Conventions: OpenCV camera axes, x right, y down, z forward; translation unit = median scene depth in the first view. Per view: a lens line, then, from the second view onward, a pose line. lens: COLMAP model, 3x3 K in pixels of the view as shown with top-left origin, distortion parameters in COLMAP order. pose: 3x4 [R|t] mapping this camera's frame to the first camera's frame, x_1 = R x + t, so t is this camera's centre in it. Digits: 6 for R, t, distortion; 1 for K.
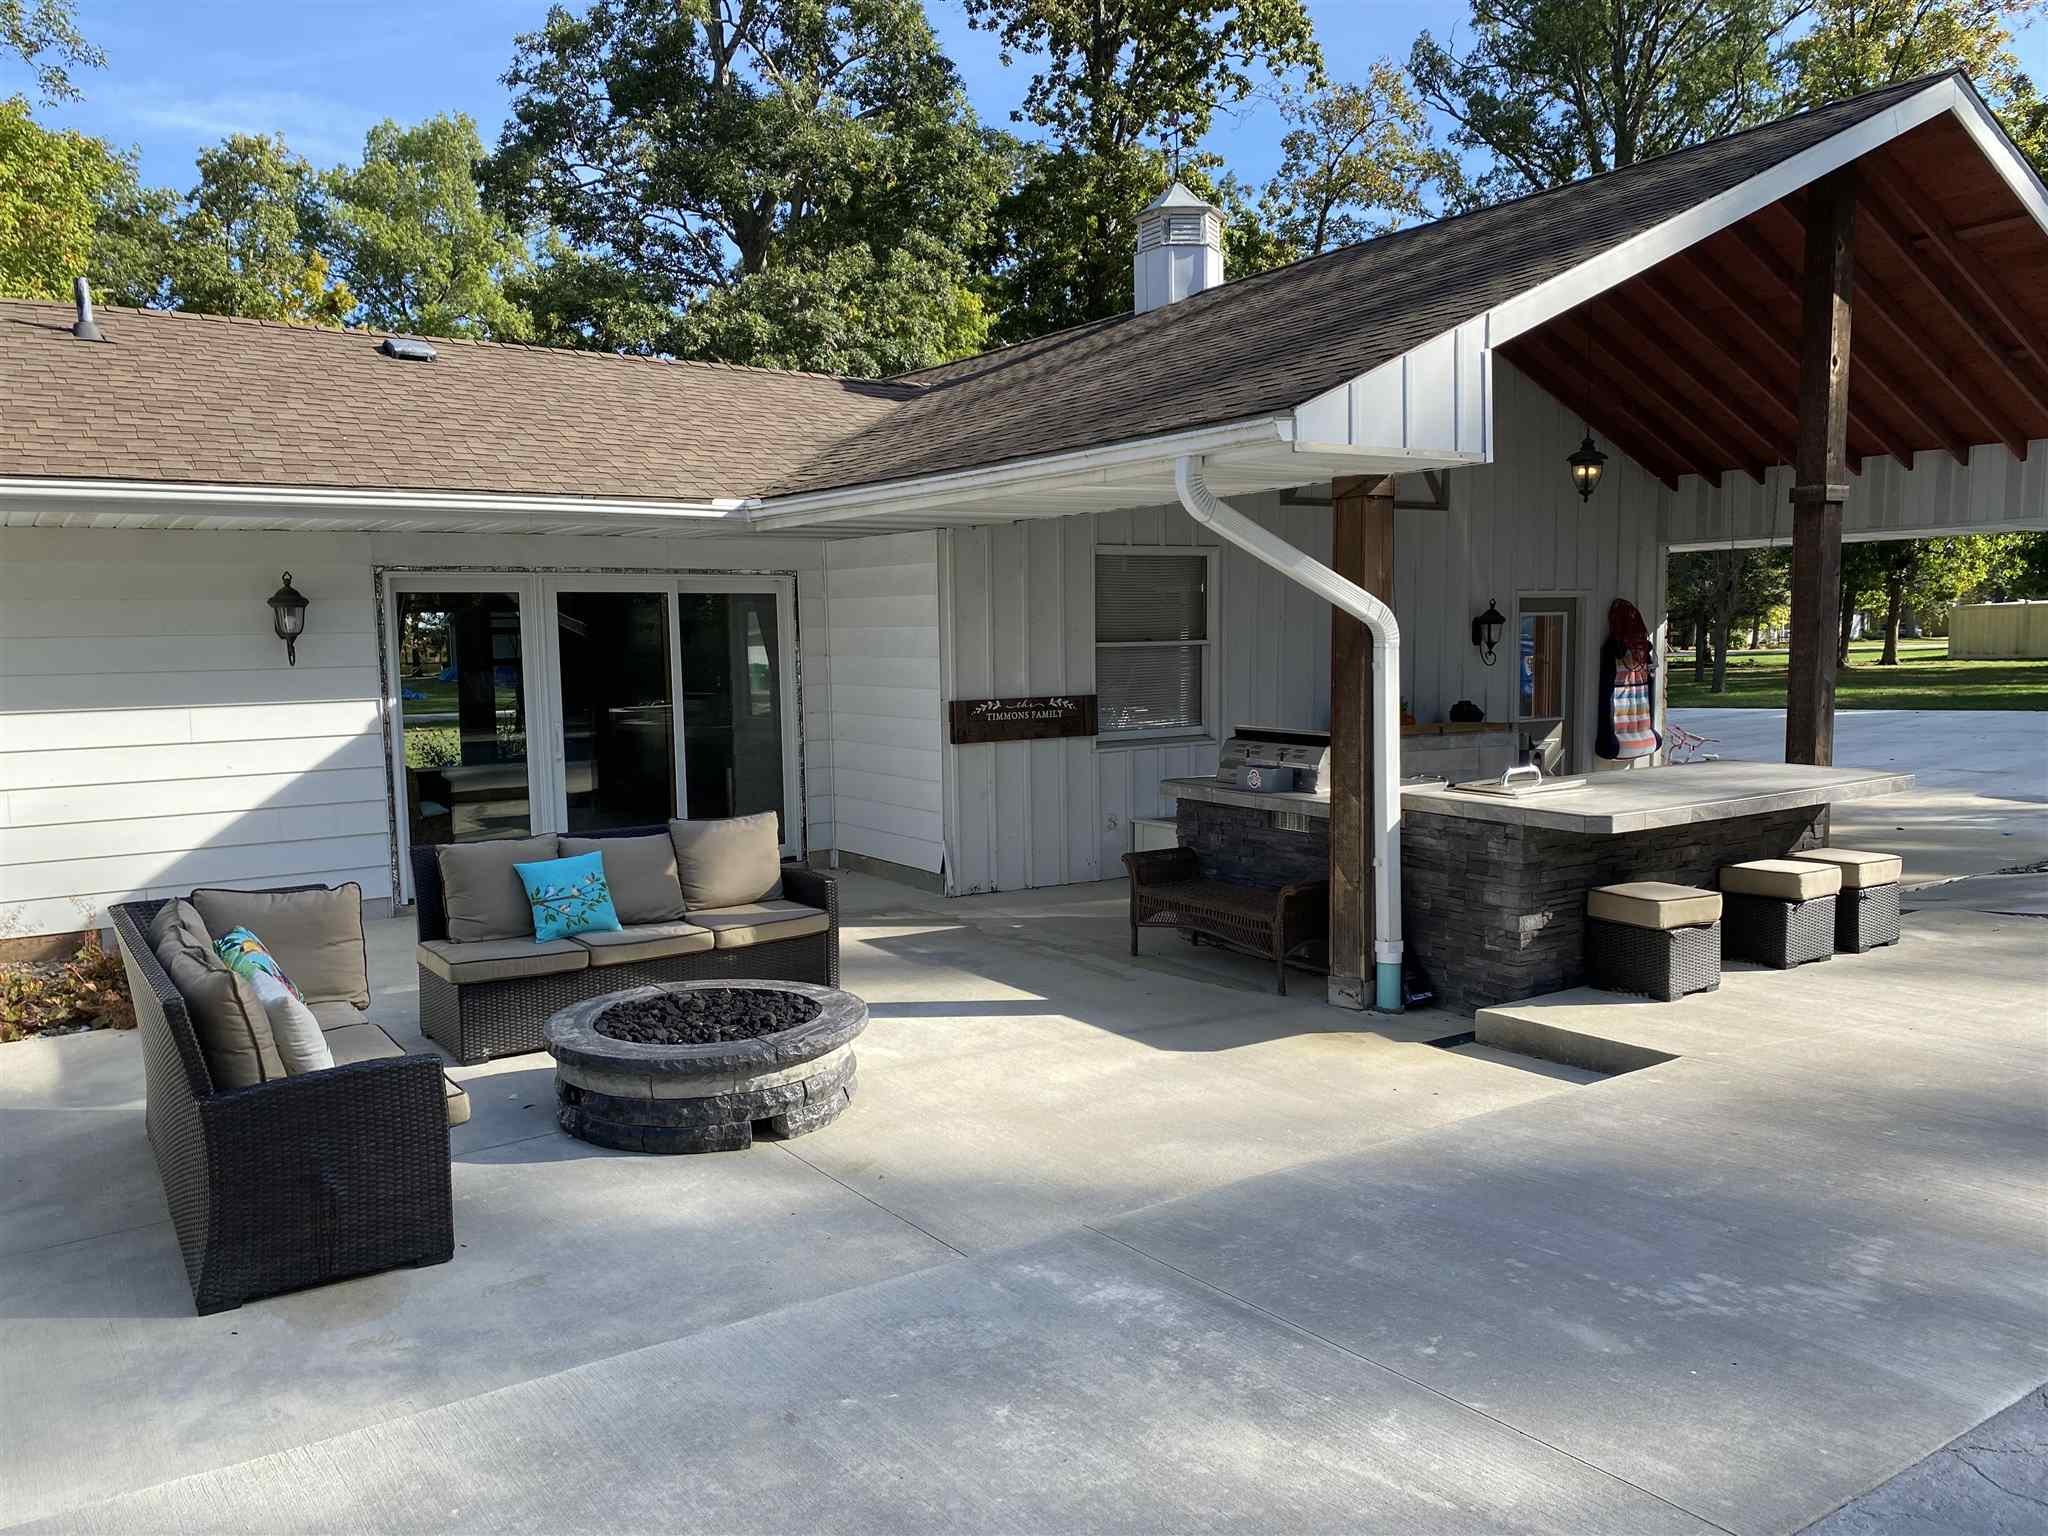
lens RADIAL K [[1552.7, 0, 1031.7], [0, 1552.7, 773.5], [0, 0, 1]] dist [0.025020, -0.009835]
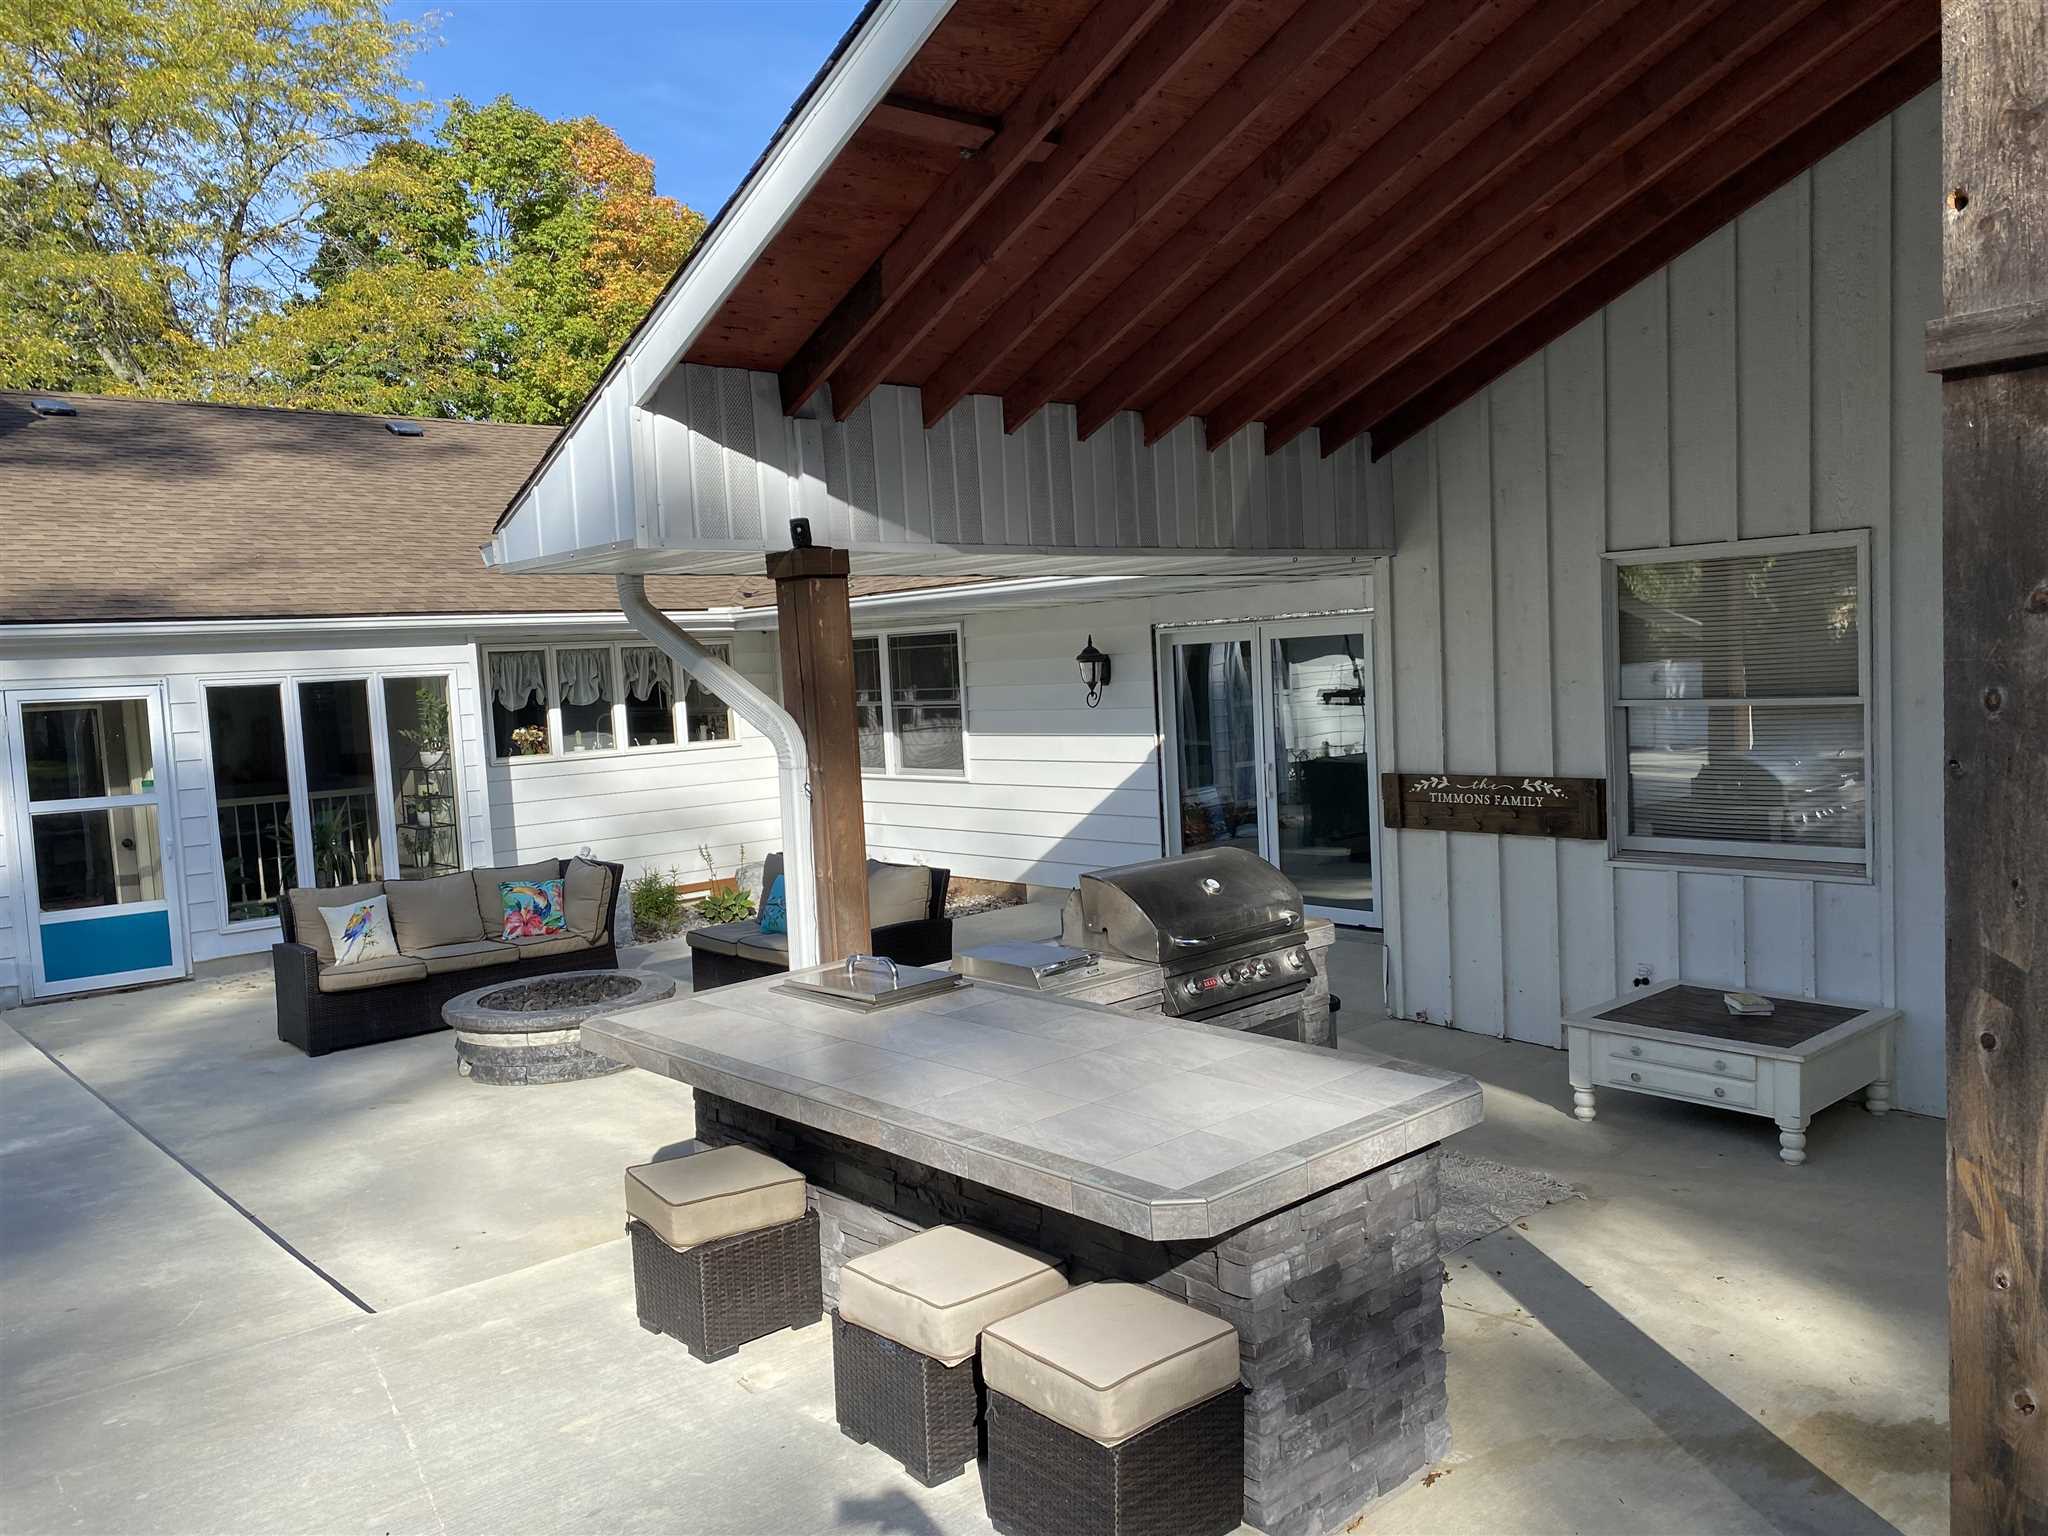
lens RADIAL K [[1552.7, 0, 1034.6], [0, 1552.7, 761.7], [0, 0, 1]] dist [0.025020, -0.009835]
pose [[0.116080, 0.076891, -0.990259, 0.762965], [-0.038660, 0.996593, 0.072851, -0.110069], [0.992487, 0.029827, 0.118657, 0.765657]]
